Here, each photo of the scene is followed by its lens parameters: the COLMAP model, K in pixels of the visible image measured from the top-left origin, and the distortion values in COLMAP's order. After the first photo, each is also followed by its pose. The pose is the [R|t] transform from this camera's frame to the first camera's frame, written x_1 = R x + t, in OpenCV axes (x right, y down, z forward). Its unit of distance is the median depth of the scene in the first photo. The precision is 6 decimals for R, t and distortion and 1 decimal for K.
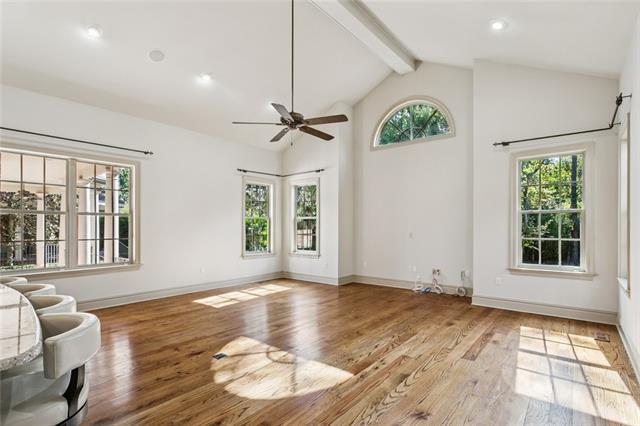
lens RADIAL K [[316.7, 0, 333.3], [0, 316.7, 217.9], [0, 0, 1]] dist [0.014905, 0.000108]
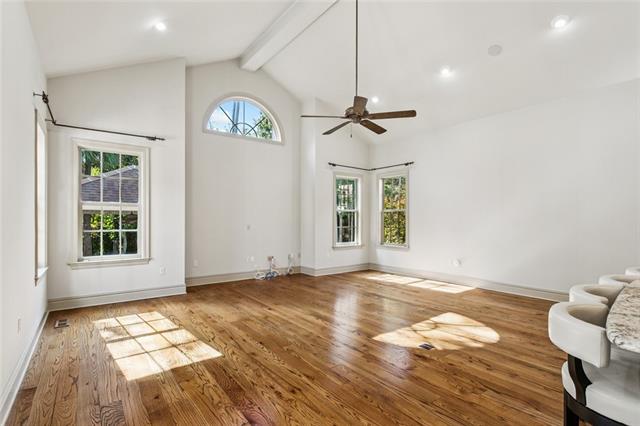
lens RADIAL K [[301.2, 0, 321.7], [0, 301.2, 212.0], [0, 0, 1]] dist [0.001783, 0.000429]
pose [[0.261707, 0.027628, 0.964752, -0.729014], [-0.032658, 0.999271, -0.019758, 0.017790], [-0.964595, -0.026337, 0.262418, 0.571173]]
